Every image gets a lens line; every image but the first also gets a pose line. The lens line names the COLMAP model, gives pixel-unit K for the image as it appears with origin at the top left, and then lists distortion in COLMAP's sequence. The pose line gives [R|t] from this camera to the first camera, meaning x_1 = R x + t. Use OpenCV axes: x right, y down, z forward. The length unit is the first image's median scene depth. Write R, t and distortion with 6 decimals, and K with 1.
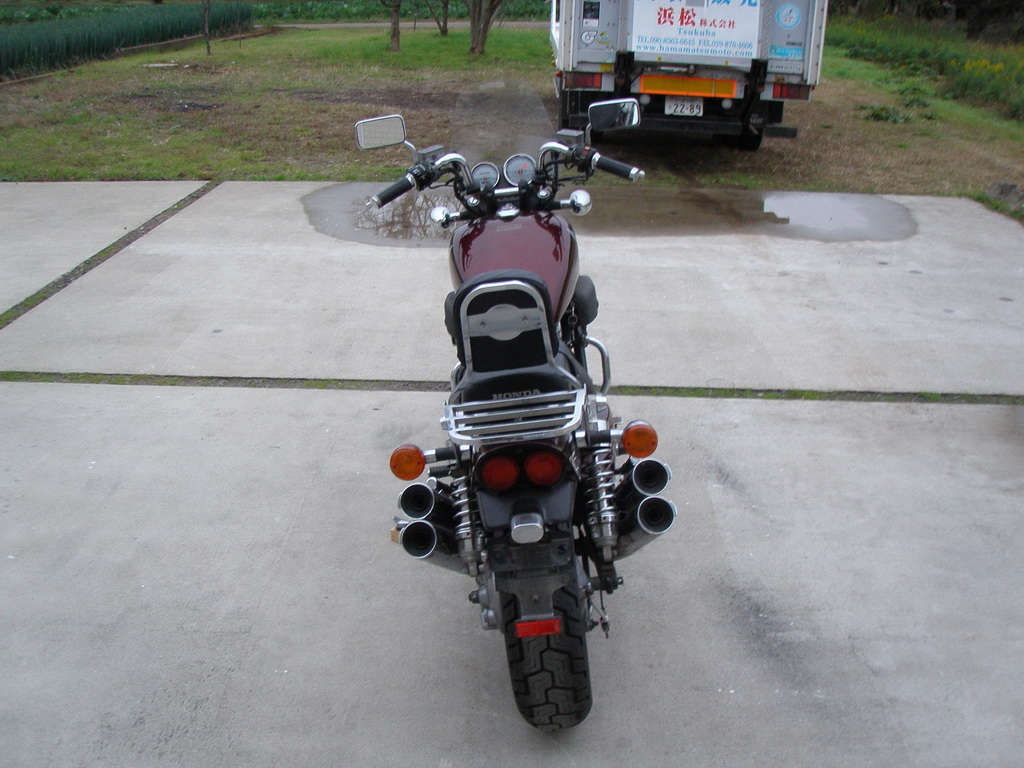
lens RADIAL K [[1134.2, 0, 512.4], [0, 1134.2, 386.1], [0, 0, 1]] dist [-0.136111, 0.000000]
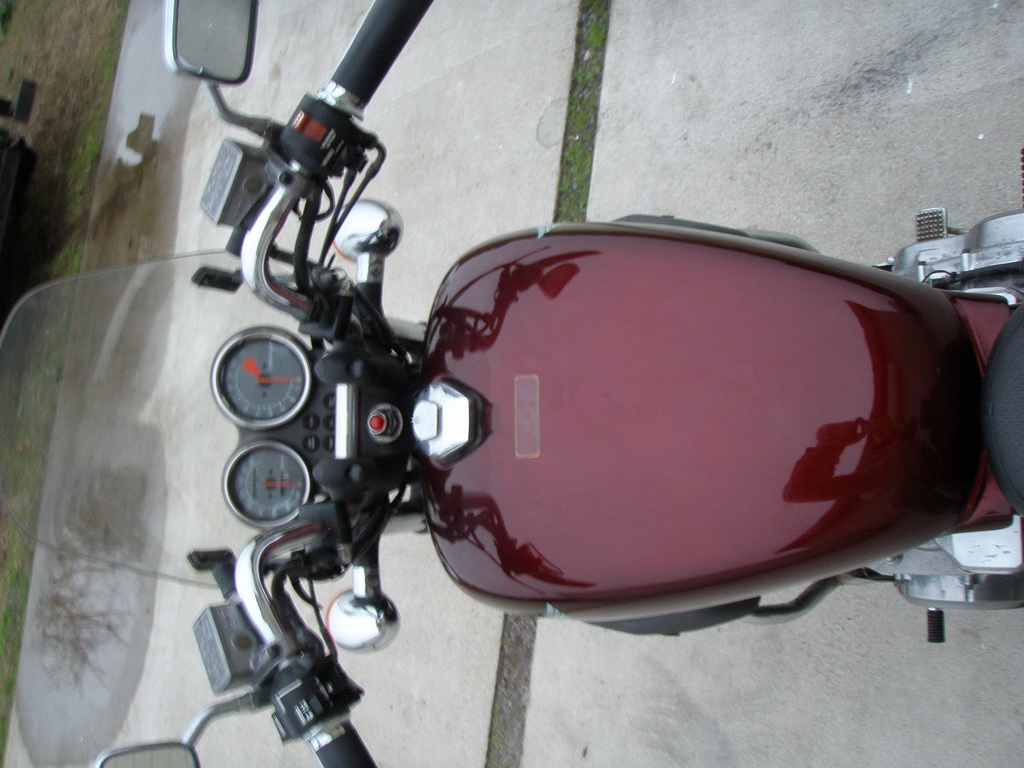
lens RADIAL K [[1134.2, 0, 515.5], [0, 1134.2, 407.9], [0, 0, 1]] dist [-0.136111, 0.000000]
pose [[0.095947, -0.989253, 0.110330, -0.016016], [0.960238, 0.121184, 0.251511, -0.100983], [-0.262179, 0.081812, 0.961545, 0.324506]]
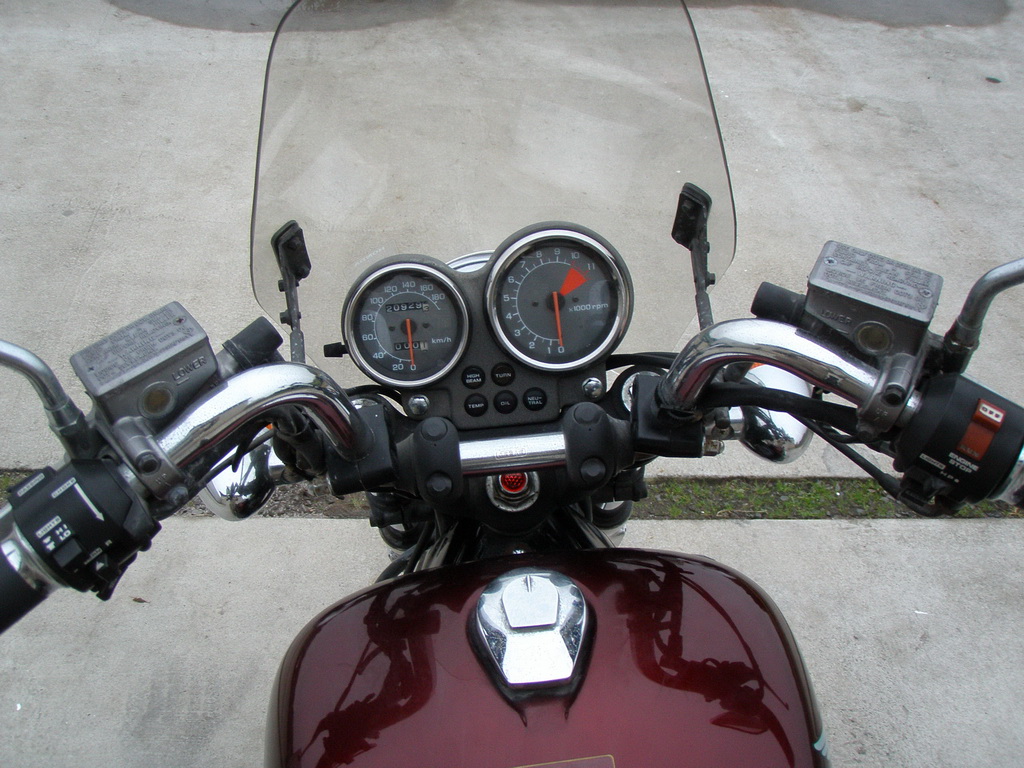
lens RADIAL K [[1134.2, 0, 502.6], [0, 1134.2, 415.3], [0, 0, 1]] dist [-0.136111, 0.000000]
pose [[0.994529, -0.013252, 0.103619, -0.014899], [-0.020275, 0.948572, 0.315910, -0.121819], [-0.102476, -0.316283, 0.943114, 0.382240]]
